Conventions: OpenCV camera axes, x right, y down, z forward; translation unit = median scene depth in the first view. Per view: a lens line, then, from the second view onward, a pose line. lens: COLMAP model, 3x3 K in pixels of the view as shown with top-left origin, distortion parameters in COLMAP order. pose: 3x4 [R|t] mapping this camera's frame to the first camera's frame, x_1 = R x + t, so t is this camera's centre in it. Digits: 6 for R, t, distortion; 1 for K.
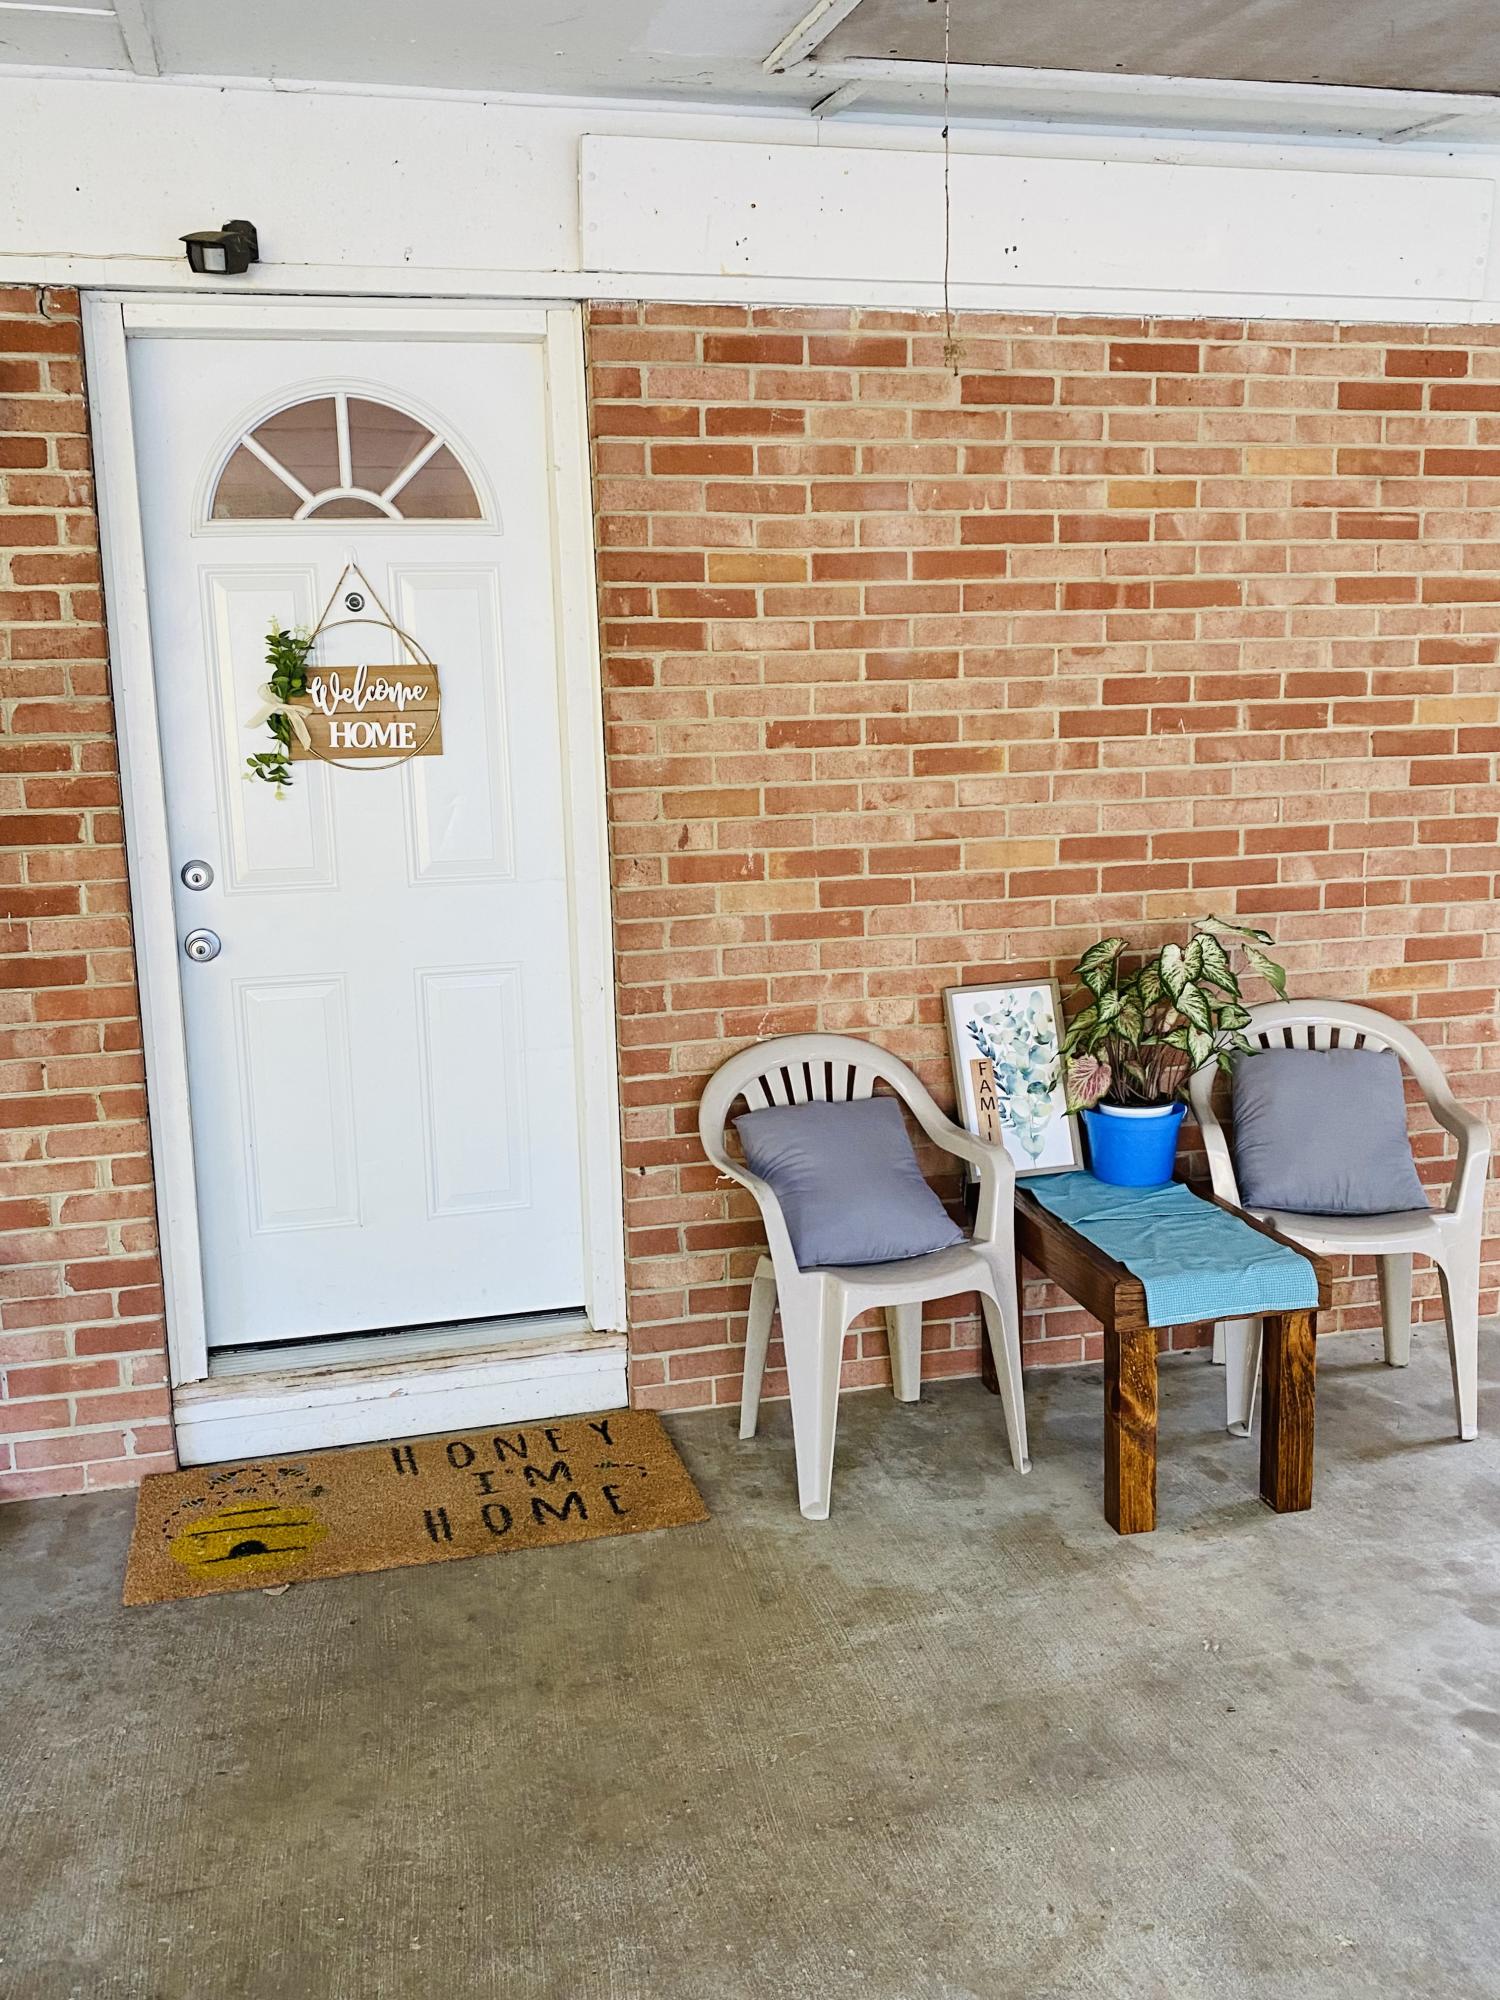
lens RADIAL K [[1799.0, 0, 750.0], [0, 1799.0, 1000.0], [0, 0, 1]] dist [0.170689, -0.409021]
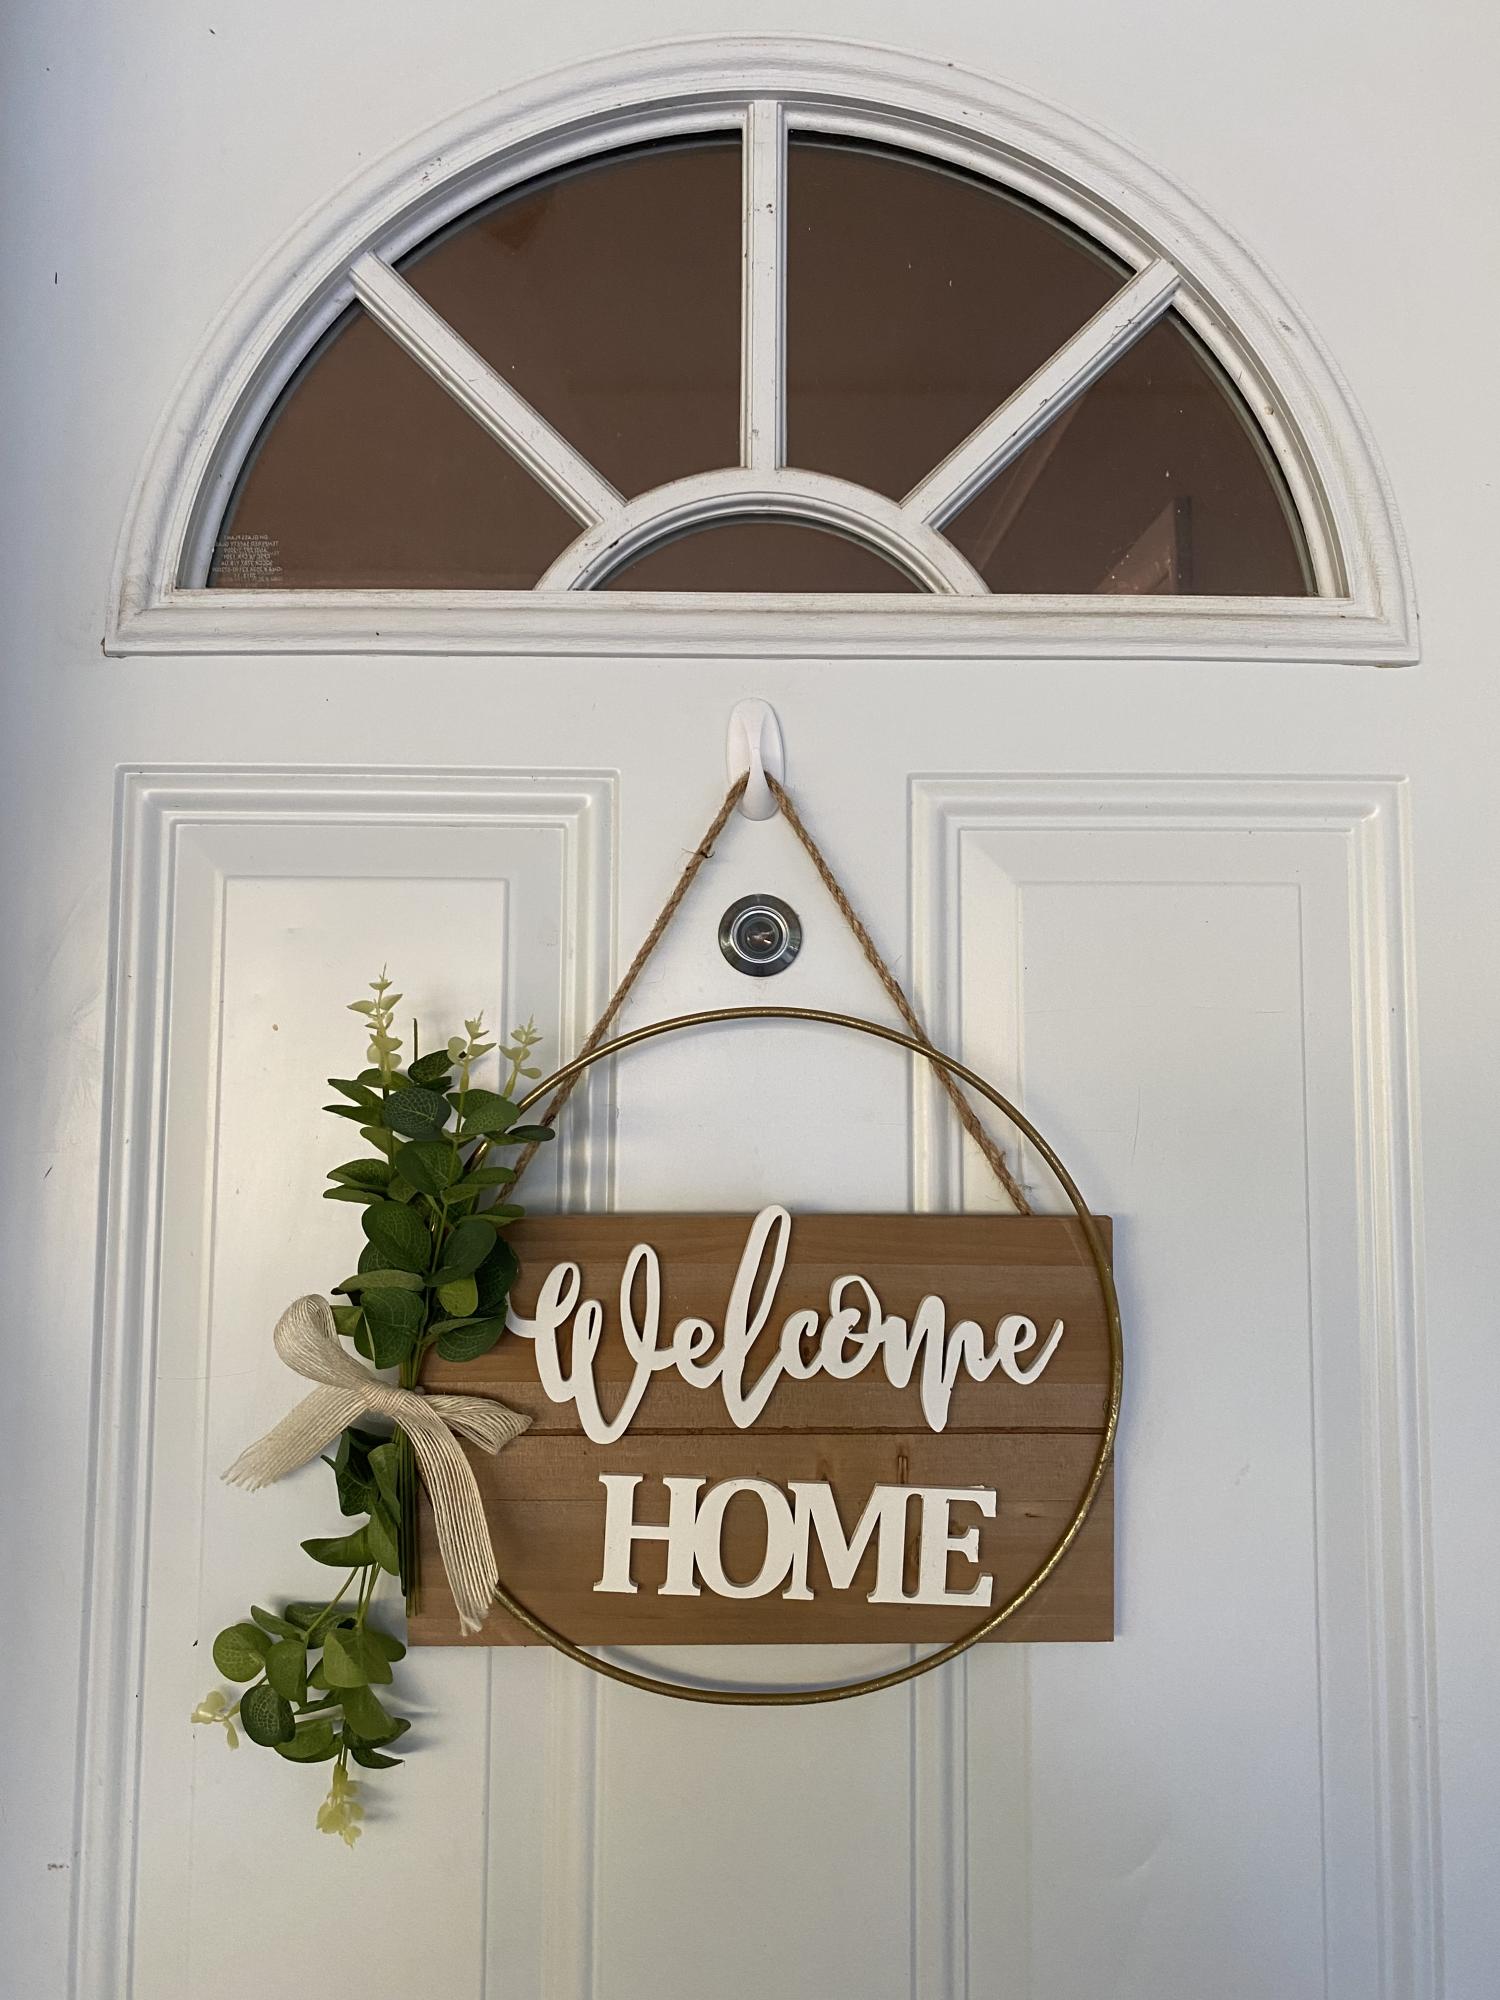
lens RADIAL K [[1512.5, 0, 750.0], [0, 1512.5, 1000.0], [0, 0, 1]] dist [0.199704, -0.275726]
pose [[0.975064, 0.019410, -0.221072, -0.175452], [-0.067712, 0.974687, -0.213074, -0.169328], [0.211340, 0.222730, 0.951697, 0.818046]]
